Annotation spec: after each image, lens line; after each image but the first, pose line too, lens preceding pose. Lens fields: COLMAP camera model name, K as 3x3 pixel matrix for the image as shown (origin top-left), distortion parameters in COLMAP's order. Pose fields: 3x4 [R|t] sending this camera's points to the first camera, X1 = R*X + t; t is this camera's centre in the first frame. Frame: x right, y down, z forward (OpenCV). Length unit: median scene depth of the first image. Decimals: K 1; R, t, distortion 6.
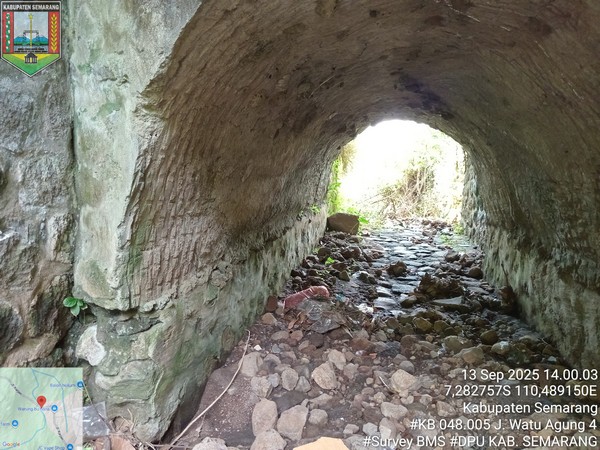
lens RADIAL K [[455.4, 0, 300.0], [0, 455.4, 225.0], [0, 0, 1]] dist [0.056177, -0.097969]
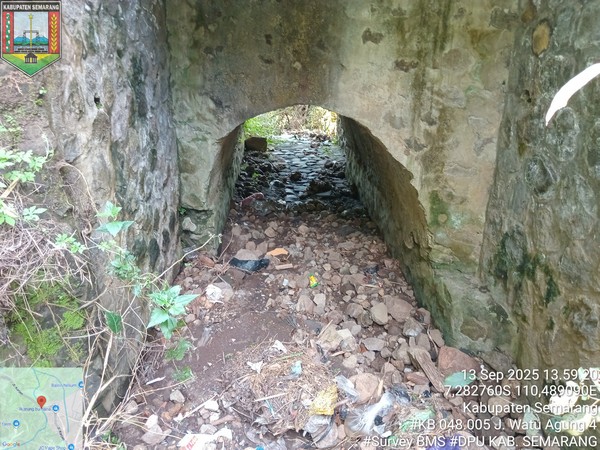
lens RADIAL K [[455.4, 0, 300.0], [0, 455.4, 225.0], [0, 0, 1]] dist [0.056177, -0.097969]
pose [[0.971062, -0.102253, 0.215833, -0.151966], [0.050750, 0.971418, 0.231886, -0.119574], [-0.233375, -0.214222, 0.948496, -0.627476]]
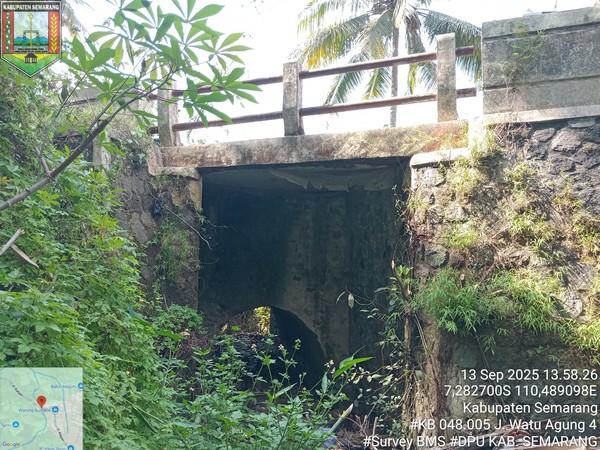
lens RADIAL K [[455.4, 0, 300.0], [0, 455.4, 225.0], [0, 0, 1]] dist [0.056177, -0.097969]
pose [[0.917263, 0.029964, 0.397154, -0.523577], [0.061626, 0.974480, -0.215851, -0.059167], [-0.393487, 0.222467, 0.892007, -1.468260]]
